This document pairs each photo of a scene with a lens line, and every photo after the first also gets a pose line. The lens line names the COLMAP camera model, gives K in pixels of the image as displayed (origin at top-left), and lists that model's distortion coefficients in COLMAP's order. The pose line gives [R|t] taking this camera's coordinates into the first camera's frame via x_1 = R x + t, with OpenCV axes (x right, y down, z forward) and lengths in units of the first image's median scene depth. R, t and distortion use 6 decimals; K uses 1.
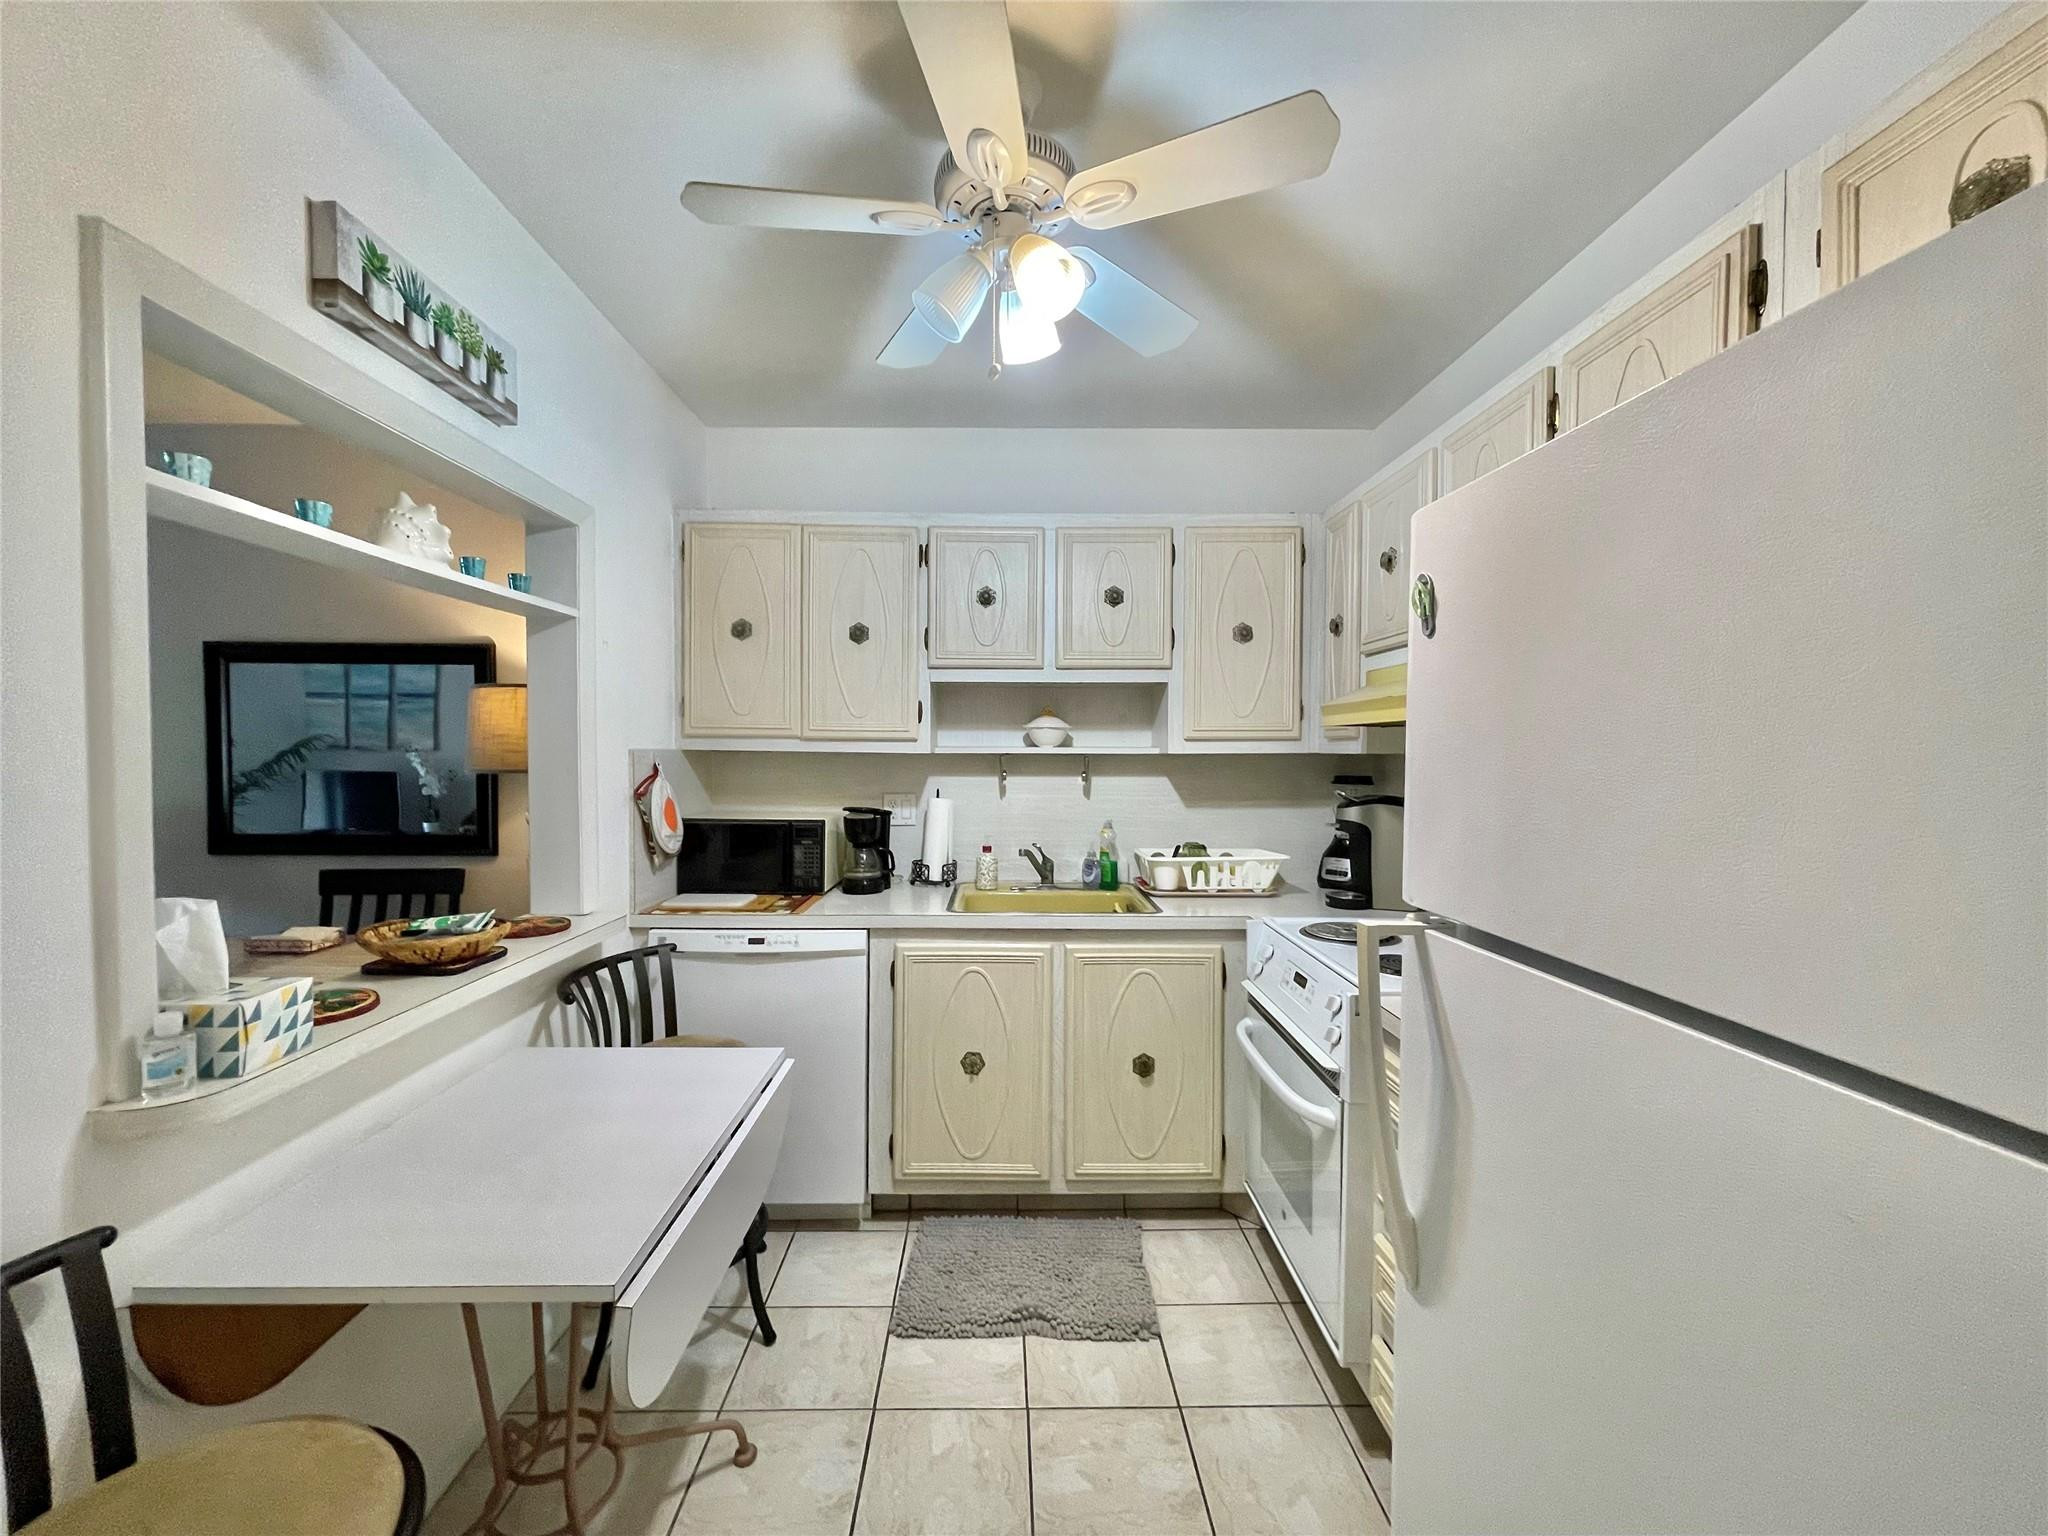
lens RADIAL K [[836.6, 0, 1018.9], [0, 836.6, 767.1], [0, 0, 1]] dist [0.000093, 0.004863]
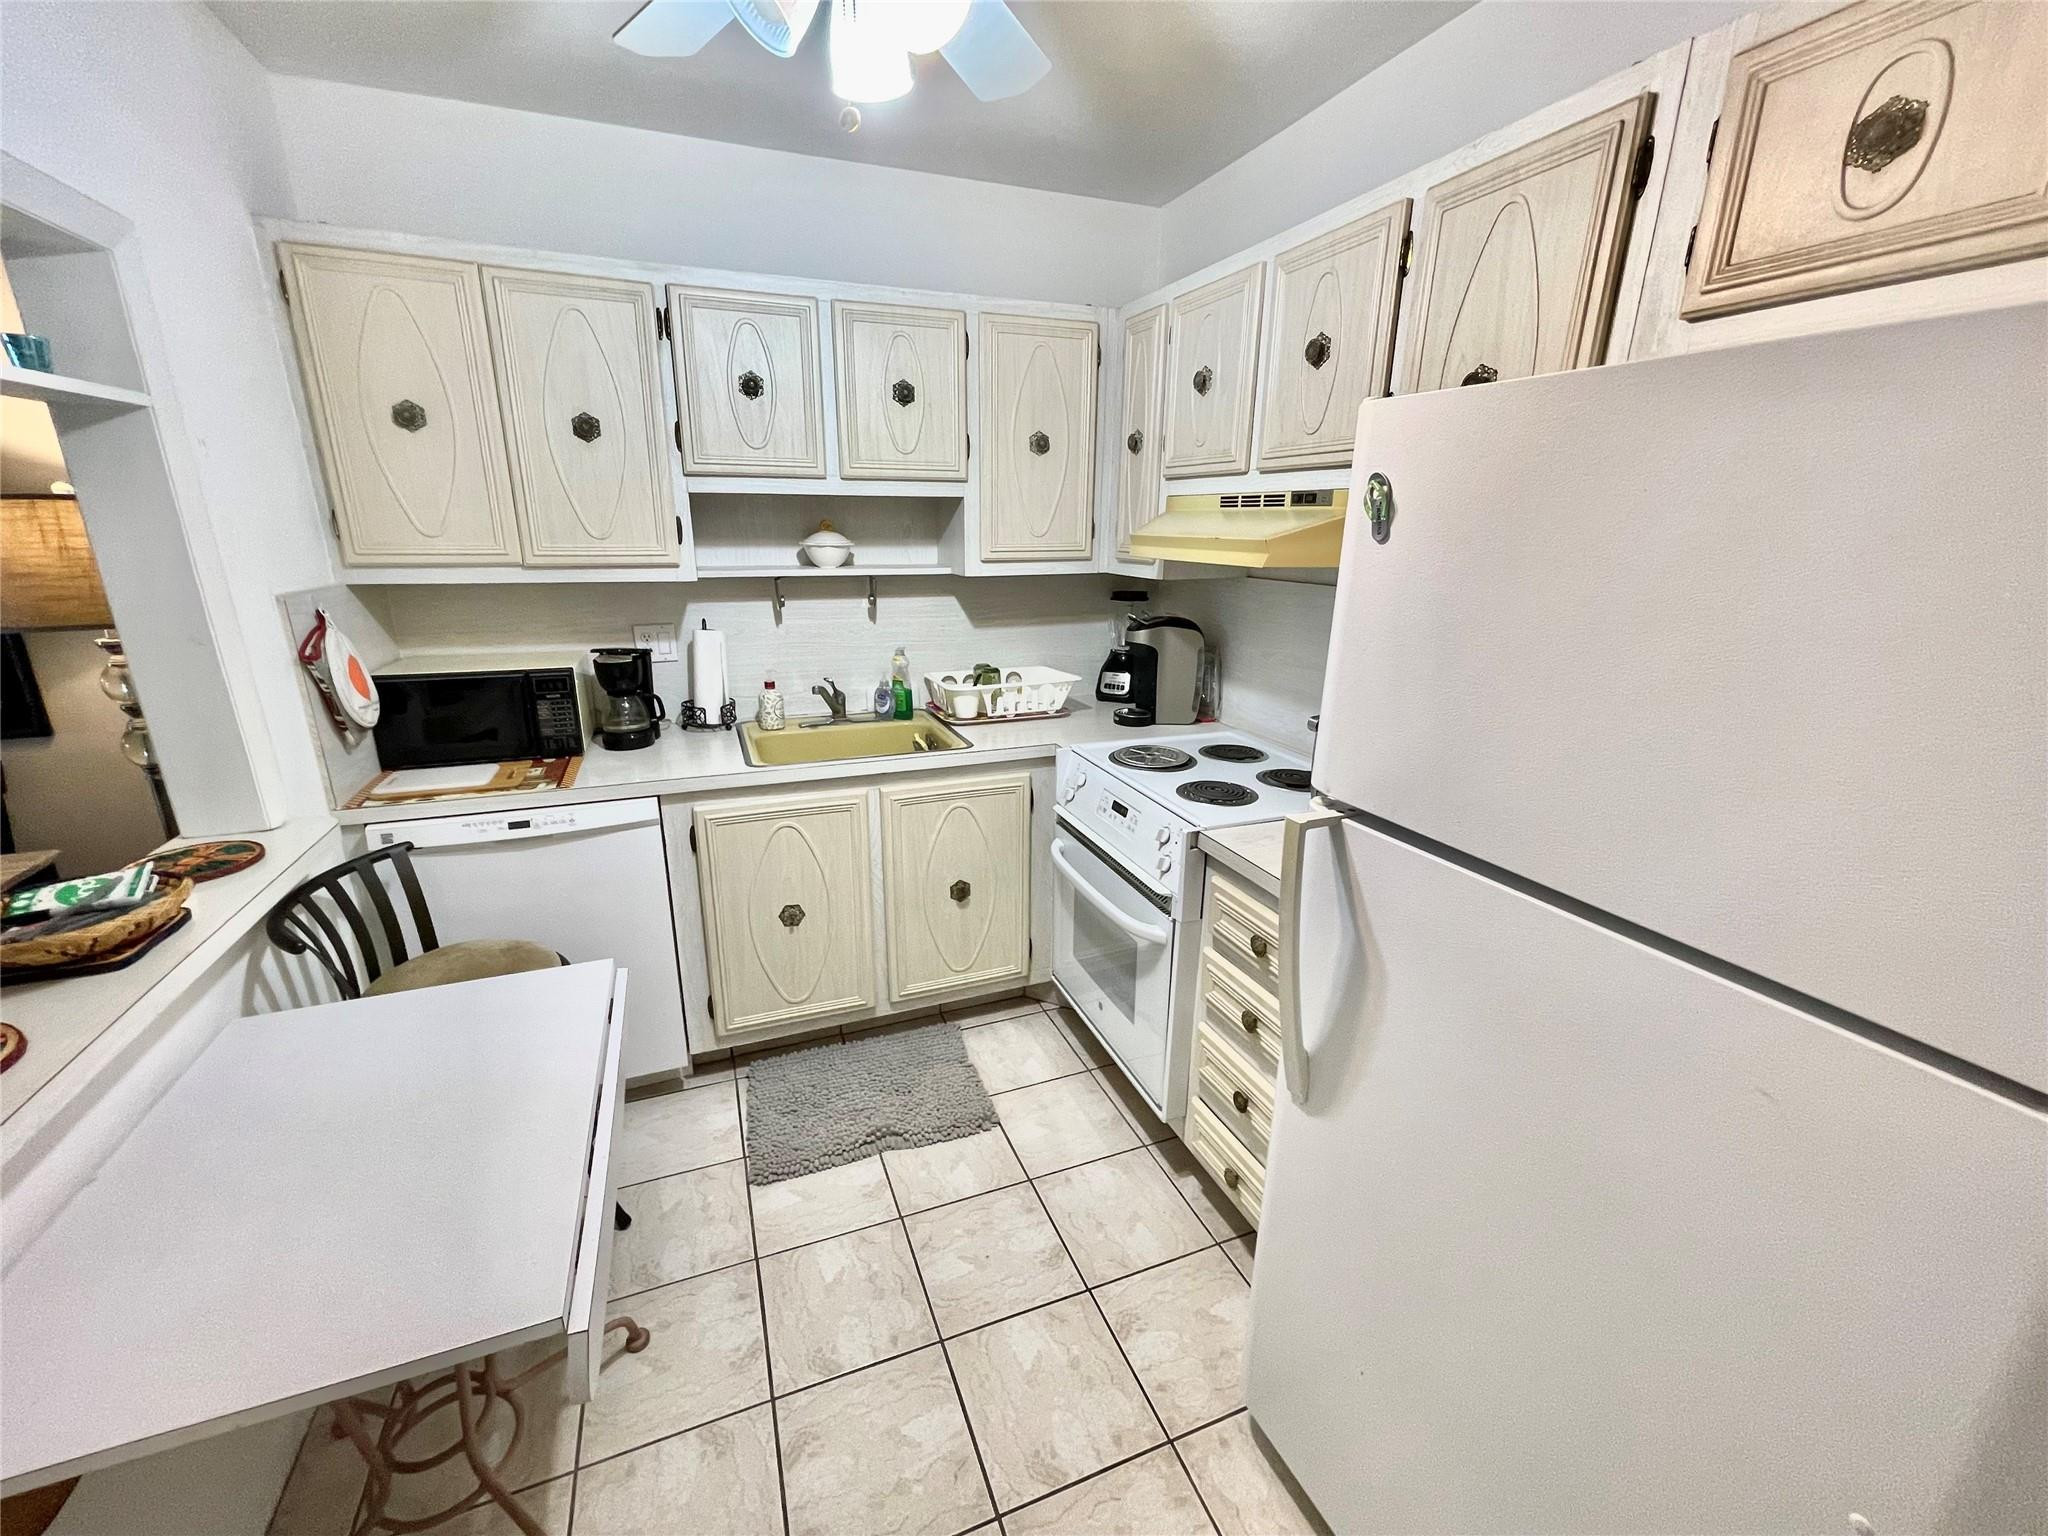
lens RADIAL K [[832.8, 0, 1019.0], [0, 832.8, 768.9], [0, 0, 1]] dist [-0.001029, 0.002517]
pose [[0.937698, -0.094968, 0.334220, -0.113227], [0.000637, 0.962390, 0.271672, -0.070494], [-0.347450, -0.254534, 0.902492, 0.081802]]
